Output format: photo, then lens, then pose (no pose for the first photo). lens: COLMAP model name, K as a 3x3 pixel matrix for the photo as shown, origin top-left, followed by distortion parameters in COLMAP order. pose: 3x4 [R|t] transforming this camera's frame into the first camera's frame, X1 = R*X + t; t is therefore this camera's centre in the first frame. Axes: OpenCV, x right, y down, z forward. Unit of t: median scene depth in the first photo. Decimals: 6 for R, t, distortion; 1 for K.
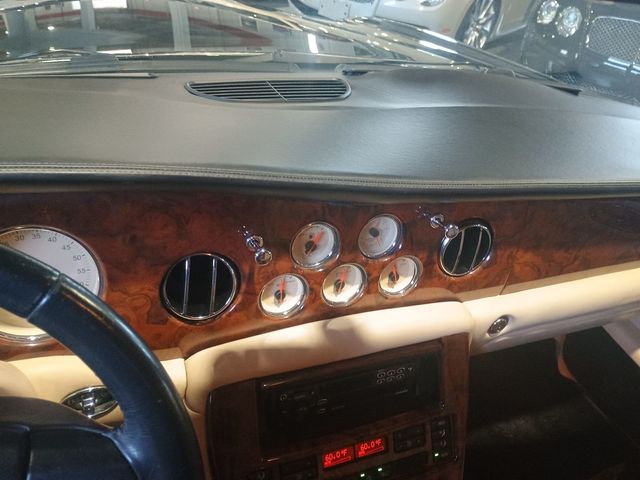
lens RADIAL K [[560.7, 0, 319.6], [0, 560.7, 229.2], [0, 0, 1]] dist [0.002281, -0.009132]
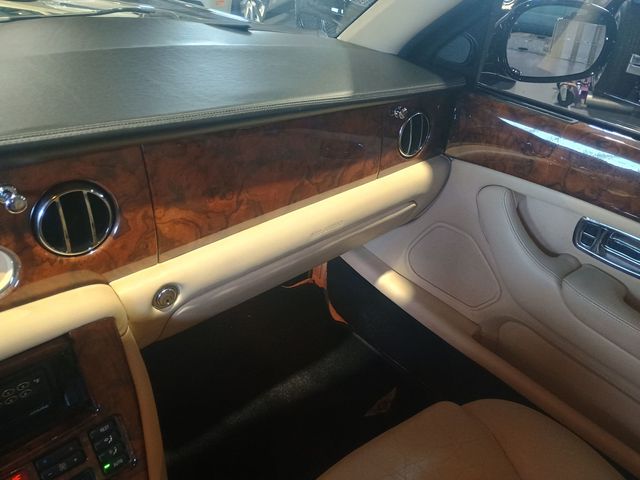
lens RADIAL K [[560.7, 0, 319.6], [0, 560.7, 229.2], [0, 0, 1]] dist [0.002281, -0.009132]
pose [[0.935748, -0.226123, 0.270636, 0.383539], [0.217086, 0.974099, 0.063289, 0.075749], [-0.277937, -0.000471, 0.960599, 0.109990]]
